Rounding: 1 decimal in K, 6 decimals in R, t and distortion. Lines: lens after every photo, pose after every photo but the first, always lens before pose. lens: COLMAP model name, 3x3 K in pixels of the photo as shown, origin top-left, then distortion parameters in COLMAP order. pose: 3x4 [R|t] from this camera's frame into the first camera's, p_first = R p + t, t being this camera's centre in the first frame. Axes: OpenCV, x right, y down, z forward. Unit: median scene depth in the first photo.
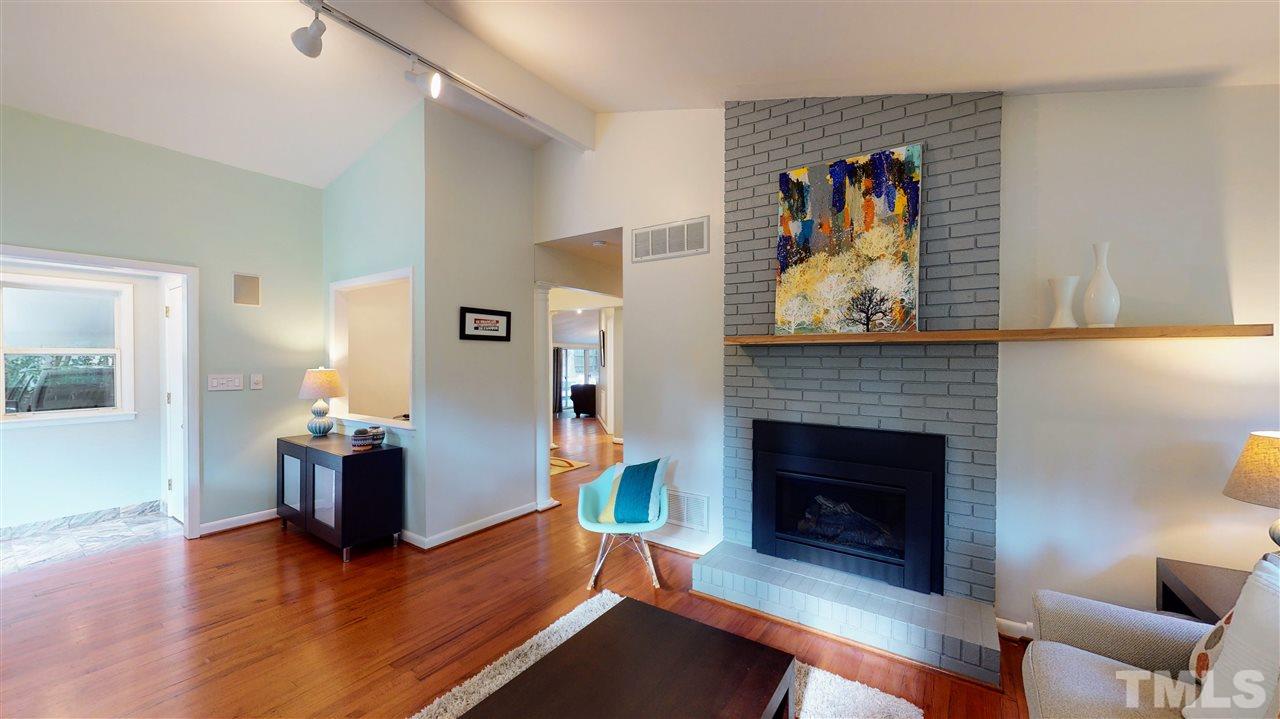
lens RADIAL K [[467.1, 0, 640.6], [0, 467.1, 362.7], [0, 0, 1]] dist [0.001010, 0.000046]
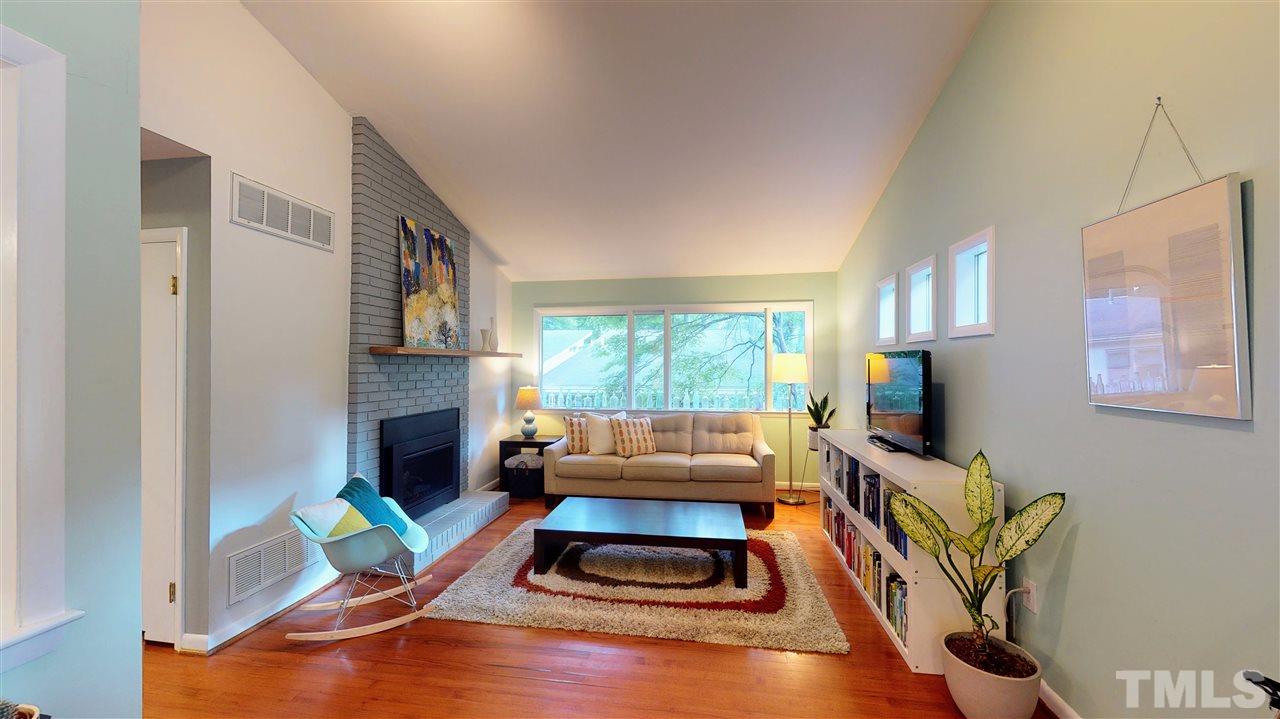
lens RADIAL K [[467.1, 0, 640.3], [0, 467.1, 359.1], [0, 0, 1]] dist [0.001010, 0.000046]
pose [[-0.436031, 0.006471, 0.899908, -1.128403], [0.008270, 0.999961, -0.003183, -0.017693], [-0.899893, 0.006054, -0.436068, 1.009893]]
